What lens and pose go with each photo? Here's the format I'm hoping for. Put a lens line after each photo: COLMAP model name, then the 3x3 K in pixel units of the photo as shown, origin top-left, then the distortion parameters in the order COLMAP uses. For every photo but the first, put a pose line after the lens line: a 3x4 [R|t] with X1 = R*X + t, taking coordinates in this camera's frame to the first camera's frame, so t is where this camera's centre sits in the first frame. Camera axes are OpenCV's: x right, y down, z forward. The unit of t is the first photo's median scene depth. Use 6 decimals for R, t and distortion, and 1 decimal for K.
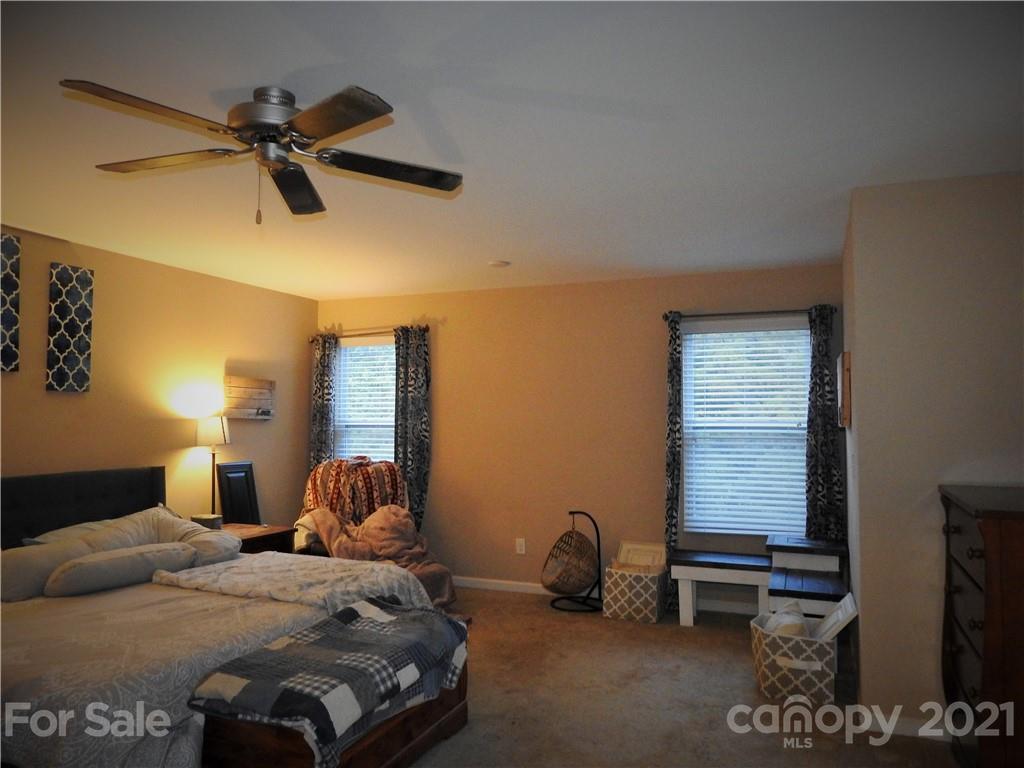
lens RADIAL K [[737.7, 0, 511.5], [0, 737.7, 385.1], [0, 0, 1]] dist [0.002478, 0.007681]
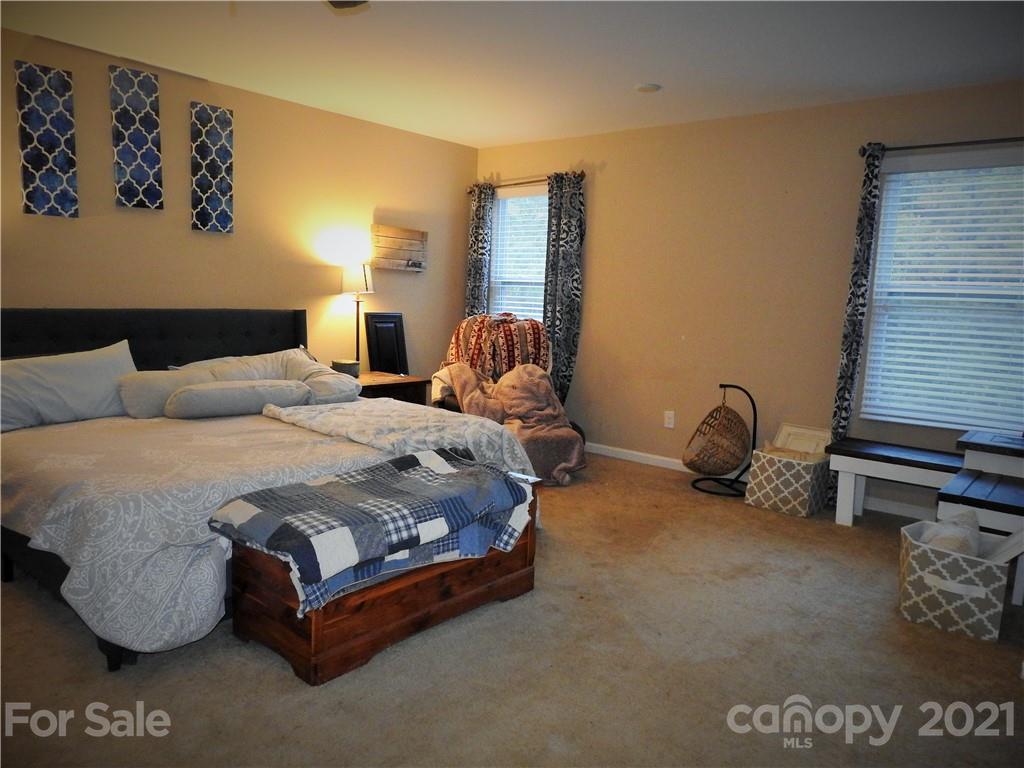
lens RADIAL K [[737.7, 0, 512.1], [0, 737.7, 383.4], [0, 0, 1]] dist [0.002478, 0.007681]
pose [[0.949919, 0.073028, -0.303844, 0.124980], [-0.022839, 0.985934, 0.165564, 0.034987], [0.311661, -0.150333, 0.938226, 0.113700]]
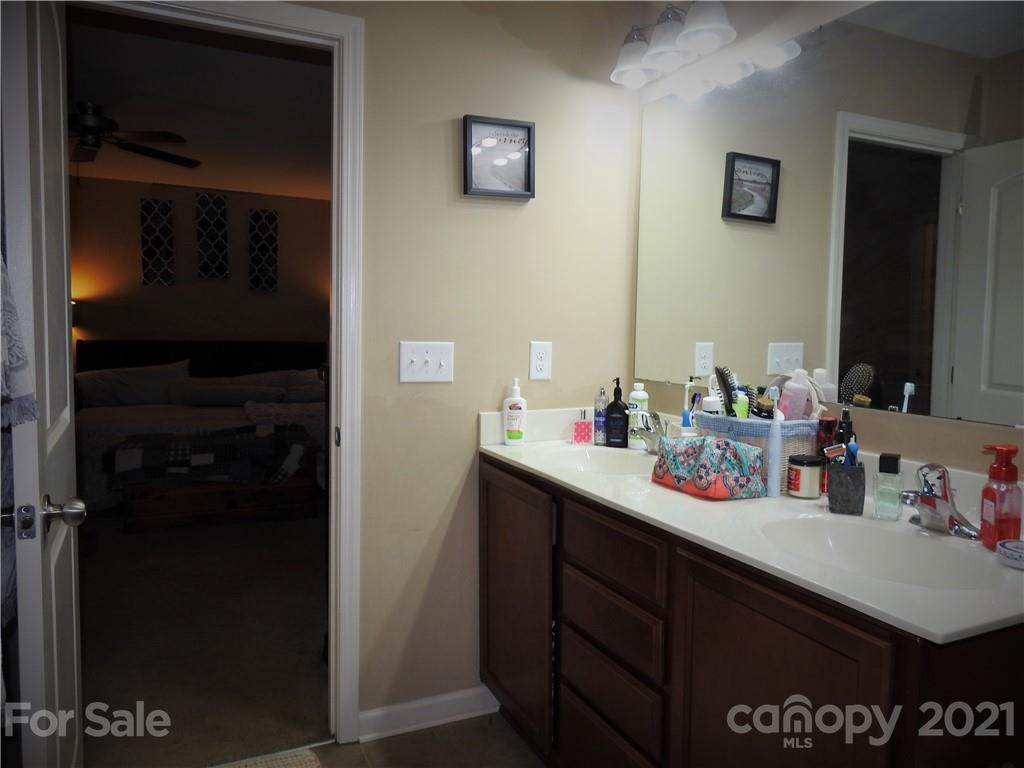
lens RADIAL K [[737.7, 0, 511.8], [0, 737.7, 383.4], [0, 0, 1]] dist [0.002478, 0.007681]
pose [[0.739871, 0.066260, -0.669477, 0.807727], [0.008490, 0.994139, 0.107775, 0.037723], [0.672695, -0.085423, 0.734972, 0.167195]]
